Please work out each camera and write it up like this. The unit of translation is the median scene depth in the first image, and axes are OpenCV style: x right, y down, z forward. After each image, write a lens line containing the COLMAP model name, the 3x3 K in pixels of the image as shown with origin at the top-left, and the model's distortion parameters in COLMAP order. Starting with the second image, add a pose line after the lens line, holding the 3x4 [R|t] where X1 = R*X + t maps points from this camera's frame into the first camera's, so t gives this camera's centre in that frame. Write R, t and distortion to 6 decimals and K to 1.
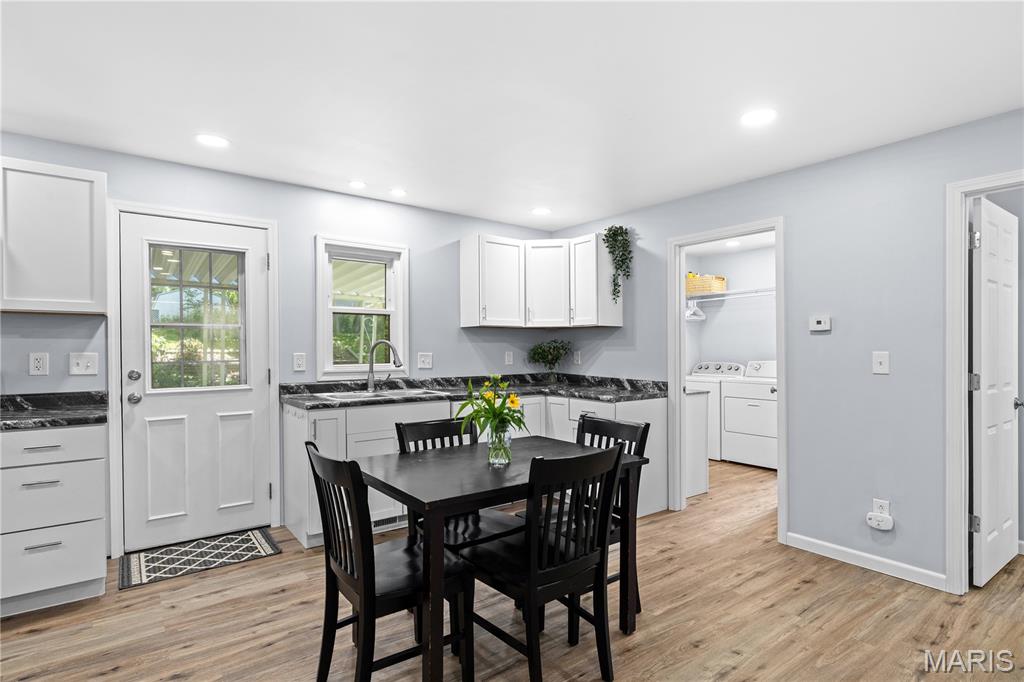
lens RADIAL K [[523.1, 0, 519.5], [0, 523.1, 347.6], [0, 0, 1]] dist [0.006800, -0.002033]
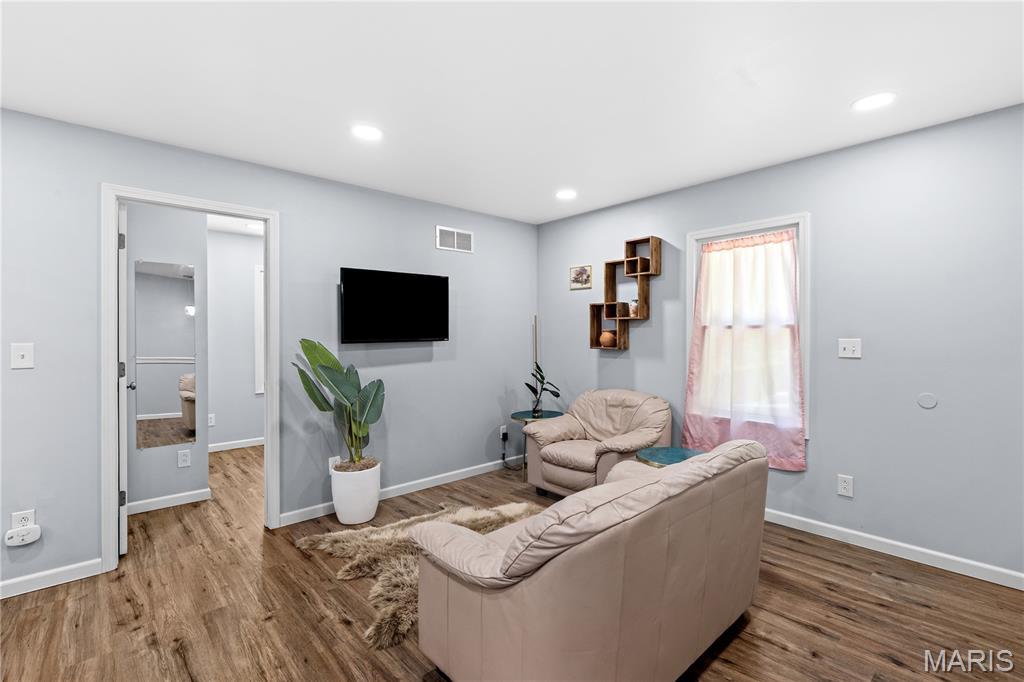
lens RADIAL K [[464.8, 0, 510.6], [0, 464.8, 338.2], [0, 0, 1]] dist [0.002582, -0.001747]
pose [[-0.072923, 0.001246, 0.997337, -0.113301], [0.004510, 0.999989, -0.000919, 0.002454], [-0.997327, 0.004431, -0.072928, 0.175315]]
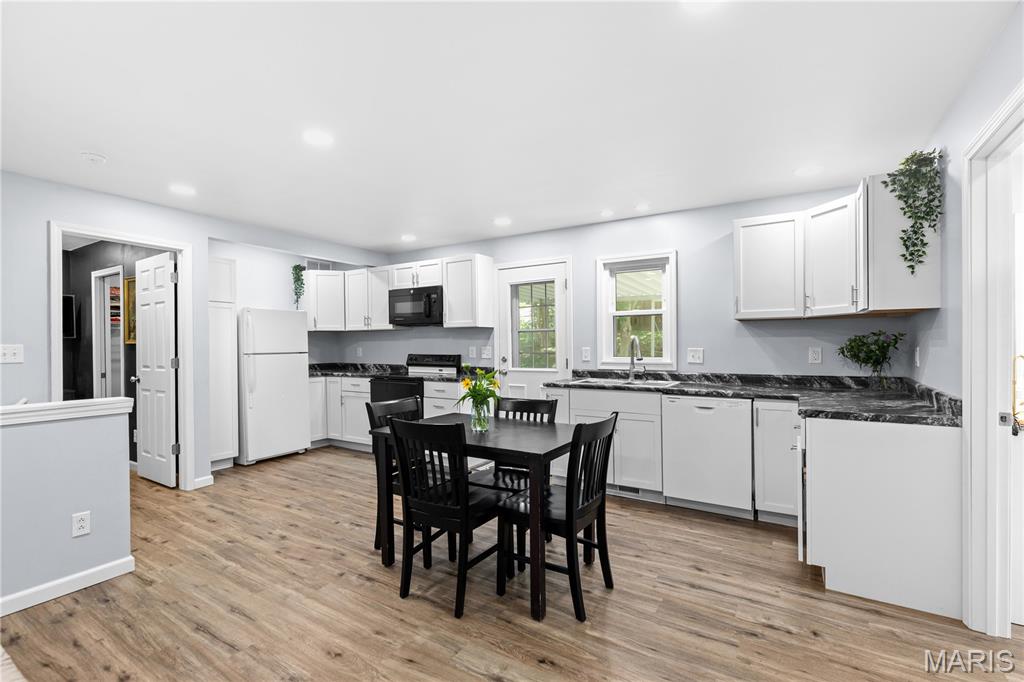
lens RADIAL K [[464.8, 0, 510.2], [0, 464.8, 344.3], [0, 0, 1]] dist [0.002582, -0.001747]
pose [[0.348012, -0.003451, -0.937484, 0.602461], [0.004210, 0.999989, -0.002119, 0.003064], [0.937481, -0.003209, 0.348023, 0.362345]]
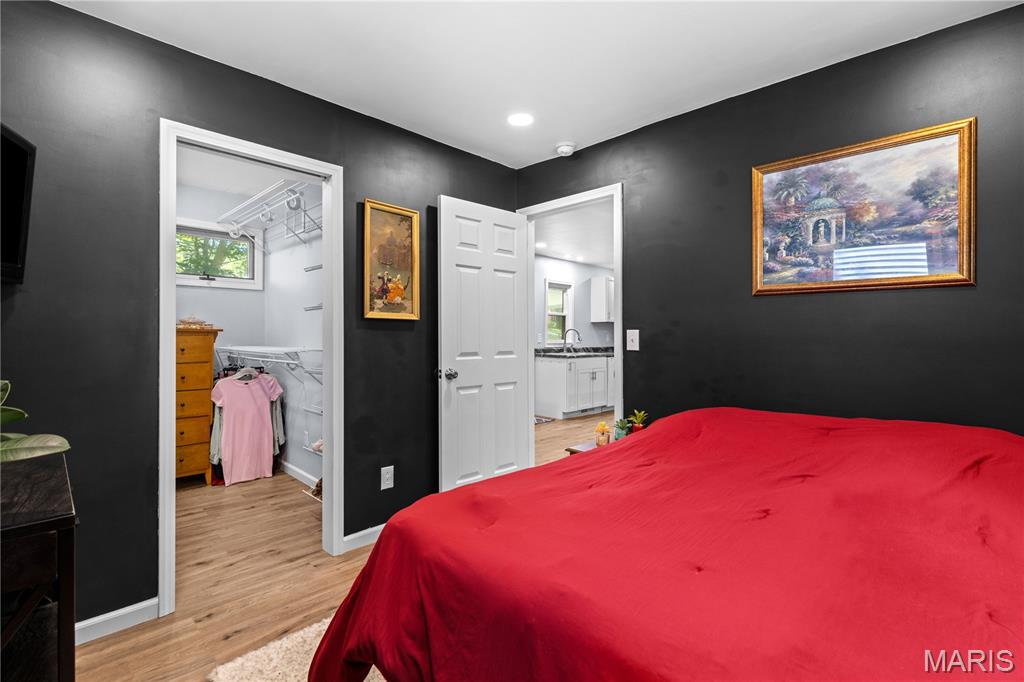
lens RADIAL K [[464.8, 0, 510.5], [0, 464.8, 337.4], [0, 0, 1]] dist [0.002582, -0.001747]
pose [[0.992593, 0.014338, 0.120640, -0.709494], [-0.014991, 0.999877, 0.004507, 0.016981], [-0.120560, -0.006282, 0.992686, -0.800576]]
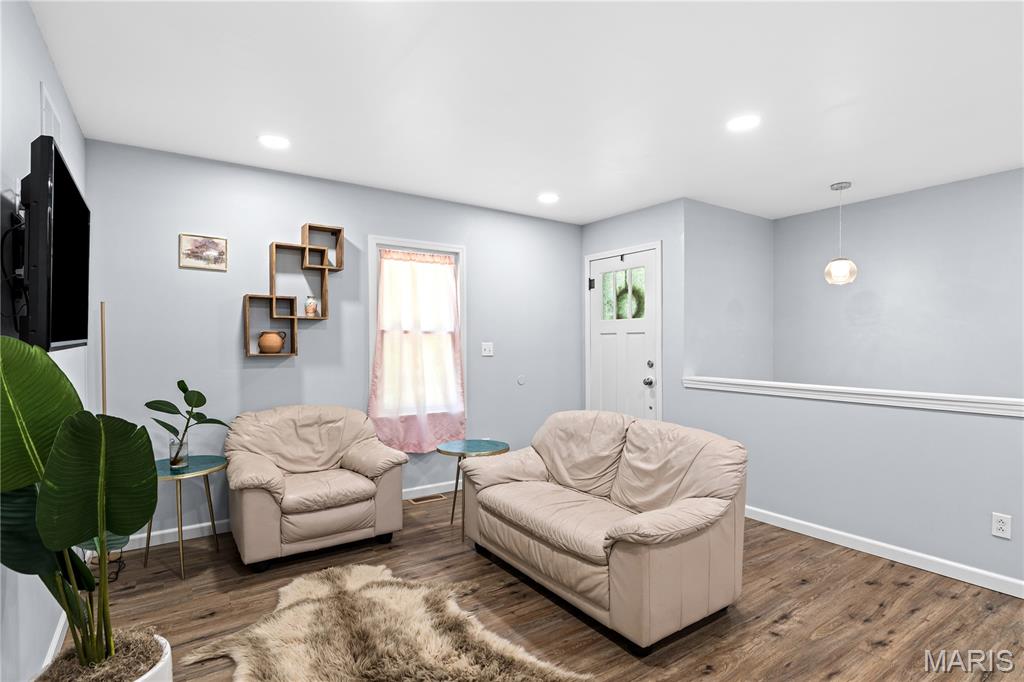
lens RADIAL K [[523.1, 0, 518.2], [0, 523.1, 340.4], [0, 0, 1]] dist [0.006800, -0.002033]
pose [[-0.998213, 0.000669, 0.059751, 0.411491], [0.000630, 1.000000, -0.000672, 0.001051], [-0.059751, -0.000633, -0.998213, 0.733186]]
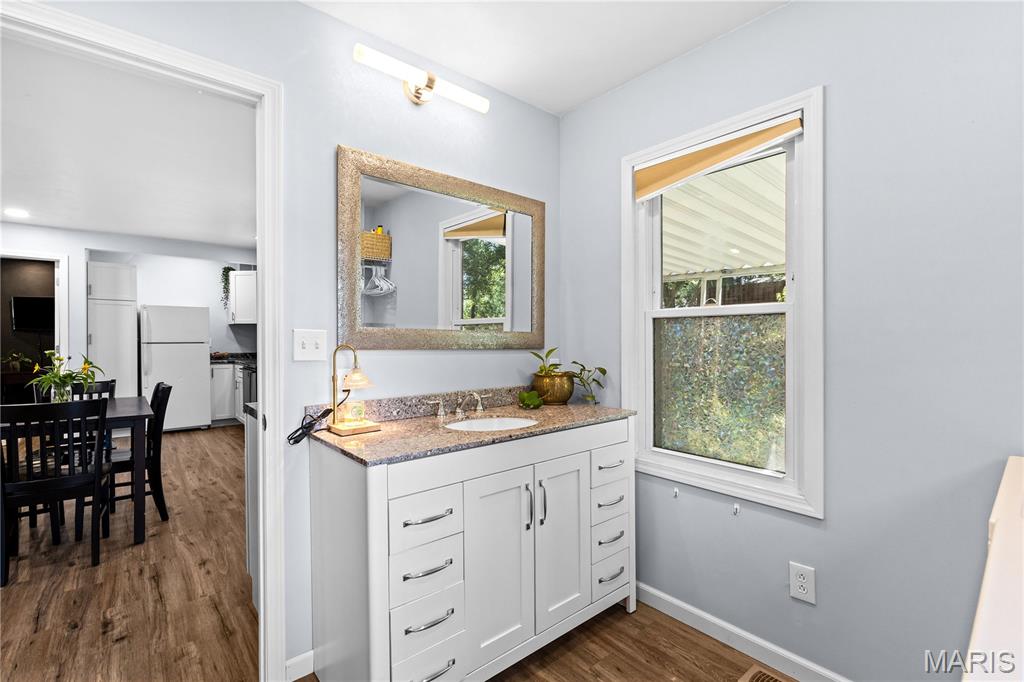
lens RADIAL K [[464.8, 0, 510.7], [0, 464.8, 341.3], [0, 0, 1]] dist [0.002582, -0.001747]
pose [[0.040909, 0.002722, -0.999159, 0.728882], [0.002592, 0.999993, 0.002831, 0.015086], [0.999160, -0.002705, 0.040901, 1.215125]]
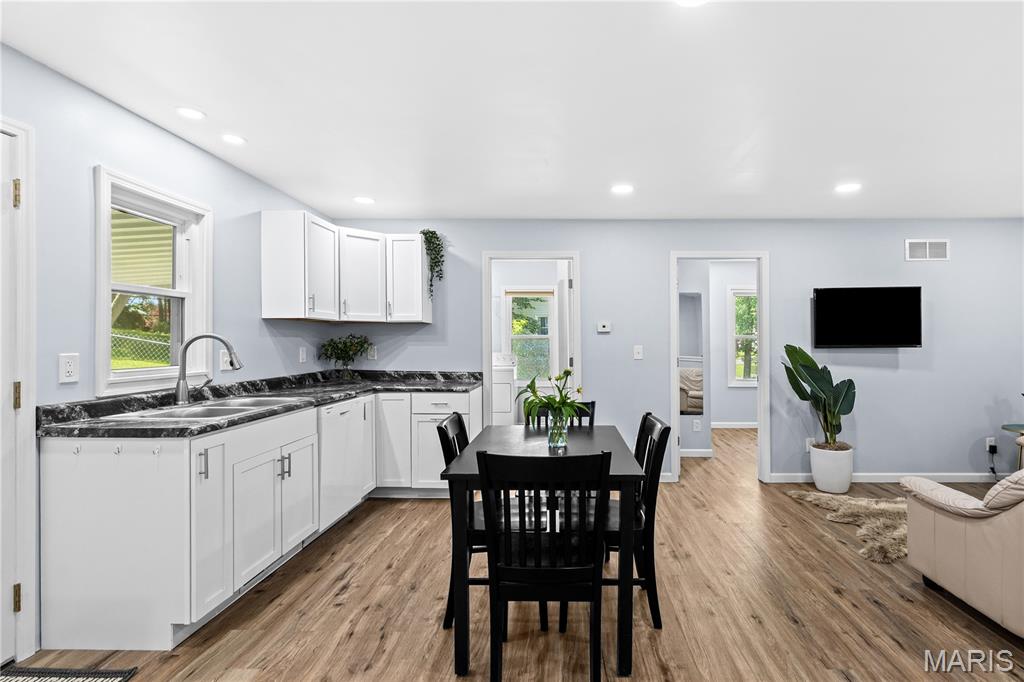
lens RADIAL K [[484.2, 0, 563.1], [0, 484.2, 333.6], [0, 0, 1]] dist [0.005391, -0.000392]
pose [[0.621777, 0.014274, 0.783064, -0.468782], [-0.001849, 0.999858, -0.016758, -0.003343], [-0.783192, 0.008971, 0.621715, 0.184816]]
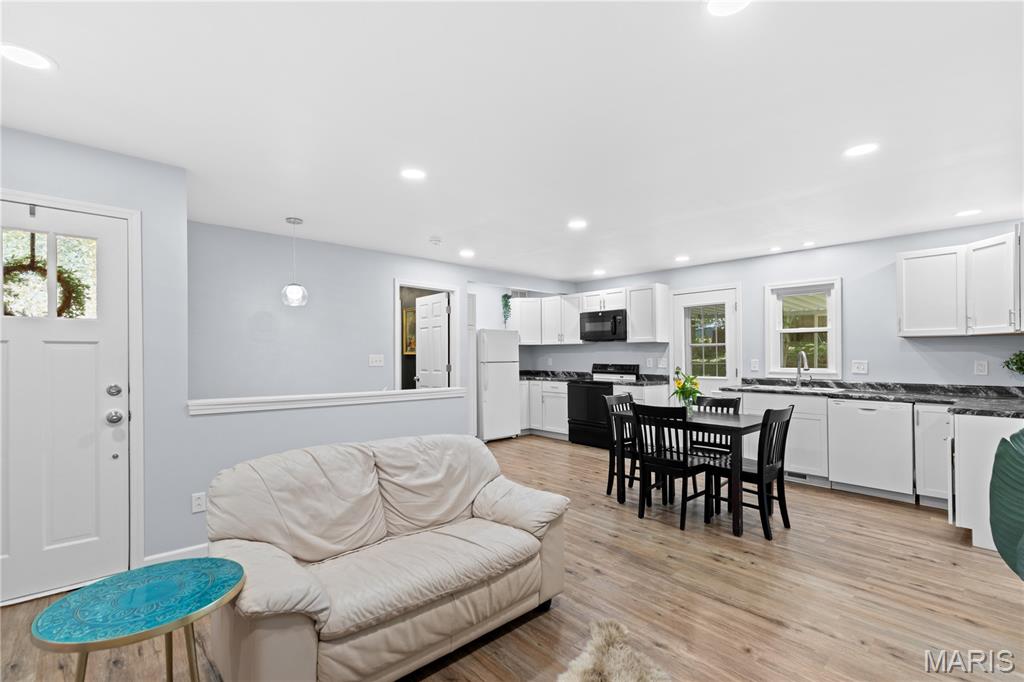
lens RADIAL K [[464.8, 0, 515.5], [0, 464.8, 349.7], [0, 0, 1]] dist [0.002582, -0.001747]
pose [[0.086214, -0.014126, -0.996176, 0.894599], [-0.002195, 0.999894, -0.014369, 0.001868], [0.996274, 0.003425, 0.086174, 0.119649]]
